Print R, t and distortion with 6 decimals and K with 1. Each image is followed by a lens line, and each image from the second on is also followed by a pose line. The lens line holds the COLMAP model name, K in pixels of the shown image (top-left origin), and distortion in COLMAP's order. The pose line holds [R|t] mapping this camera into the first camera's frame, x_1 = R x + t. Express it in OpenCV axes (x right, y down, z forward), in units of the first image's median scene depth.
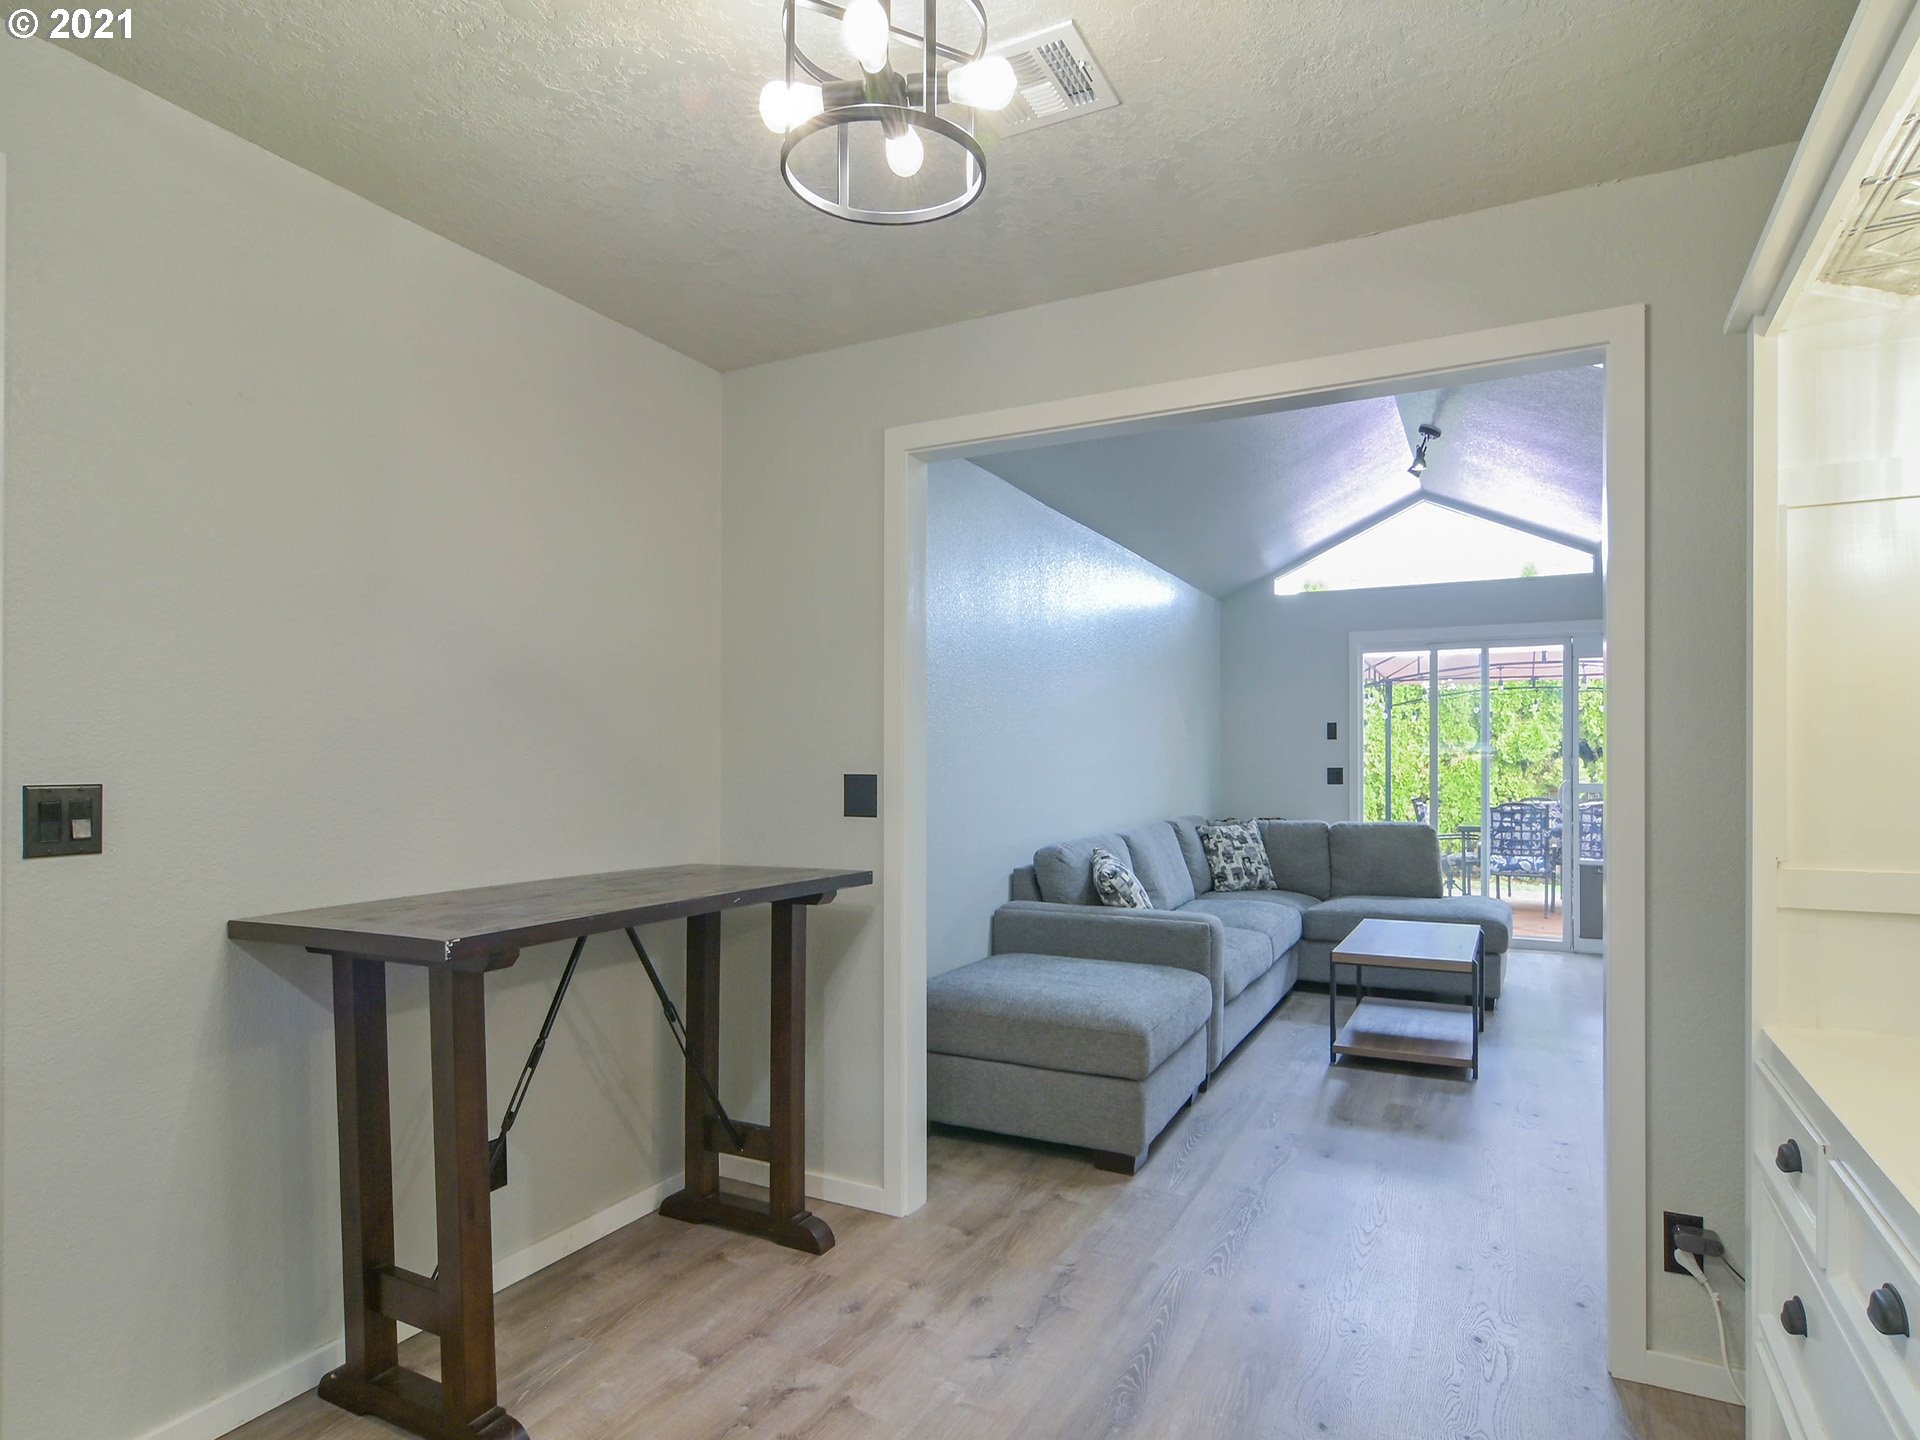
lens RADIAL K [[1066.1, 0, 959.4], [0, 1066.1, 731.1], [0, 0, 1]] dist [-0.019017, 0.003391]
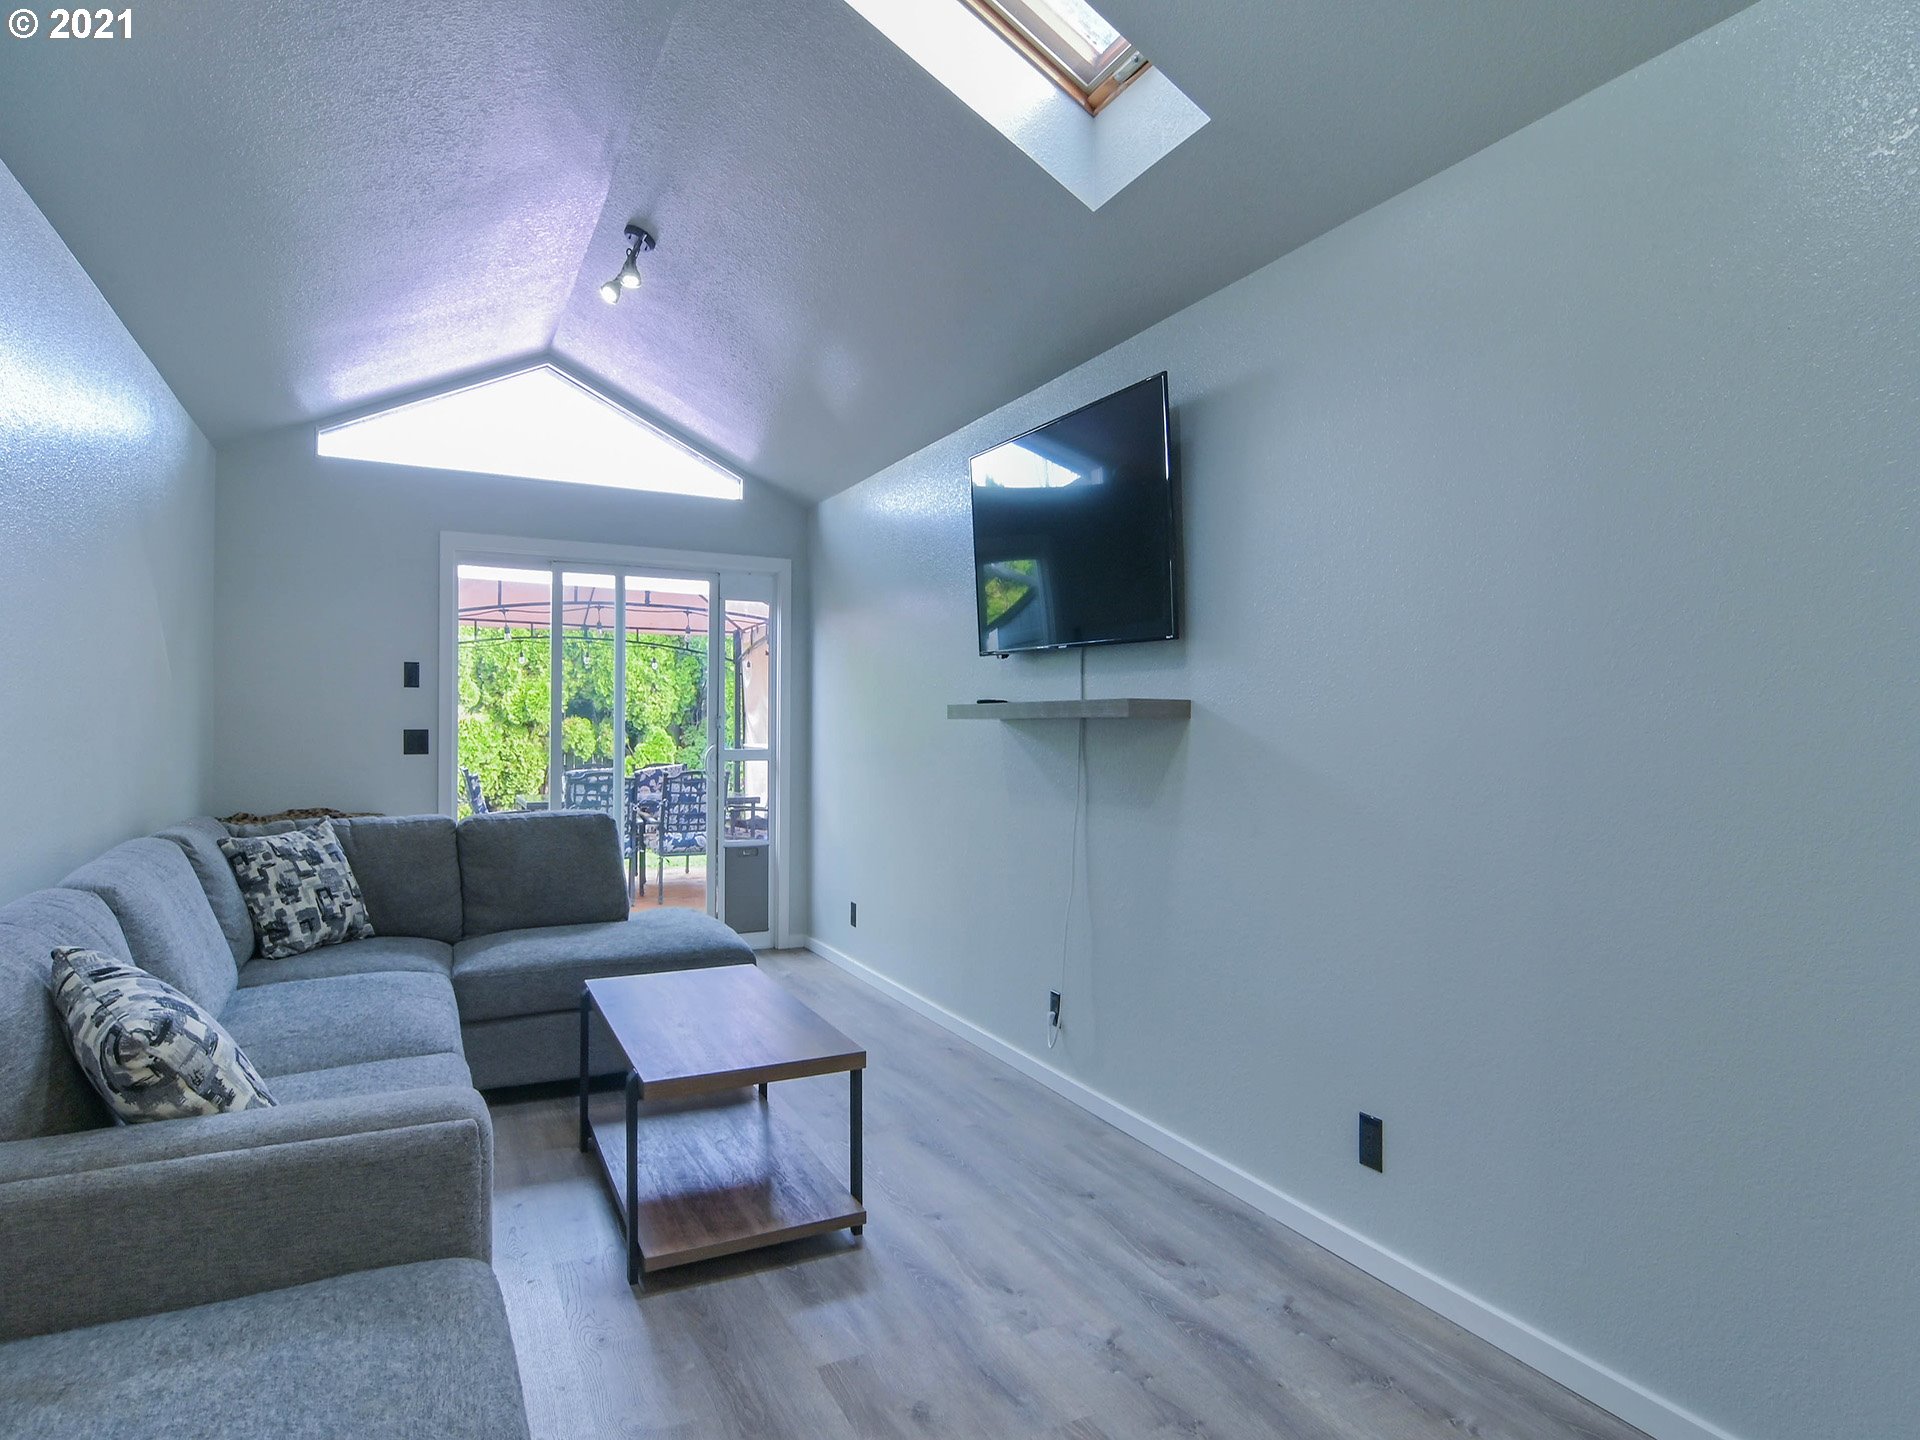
lens RADIAL K [[1066.1, 0, 959.4], [0, 1066.1, 731.1], [0, 0, 1]] dist [-0.019017, 0.003391]
pose [[0.580131, 0.003741, 0.814514, 0.008052], [-0.034418, 0.999209, 0.019924, 0.012342], [-0.813796, -0.039593, 0.579801, 0.396347]]
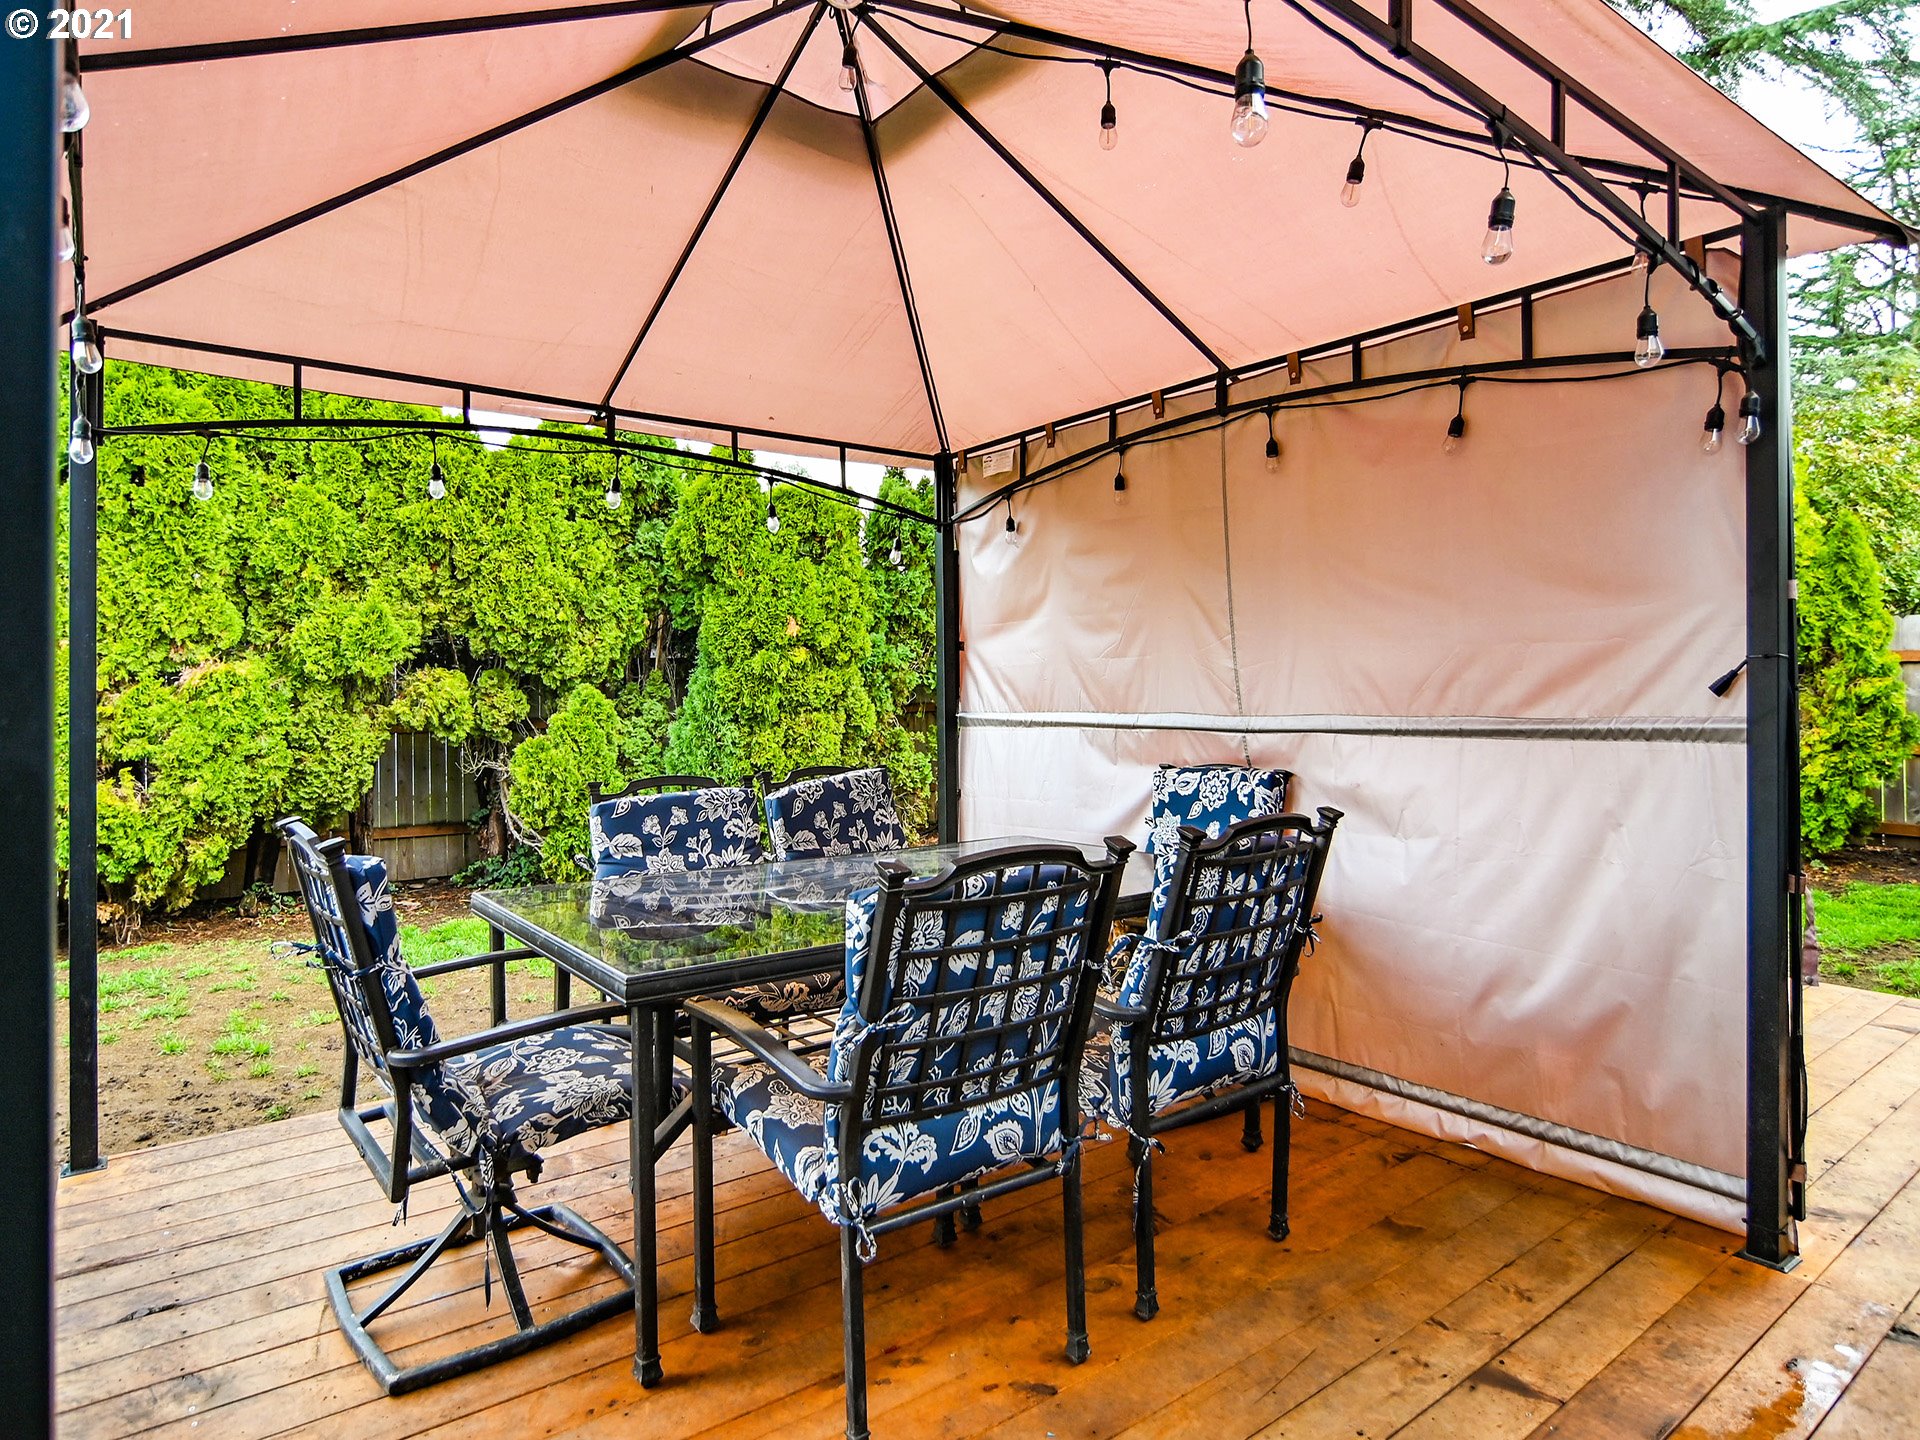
lens RADIAL K [[1018.7, 0, 955.0], [0, 1018.7, 688.9], [0, 0, 1]] dist [-0.019011, 0.000296]
pose [[0.384507, 0.000815, 0.923122, 0.477947], [-0.026622, 0.999593, 0.010207, 0.050175], [-0.922738, -0.028500, 0.384373, 1.290364]]
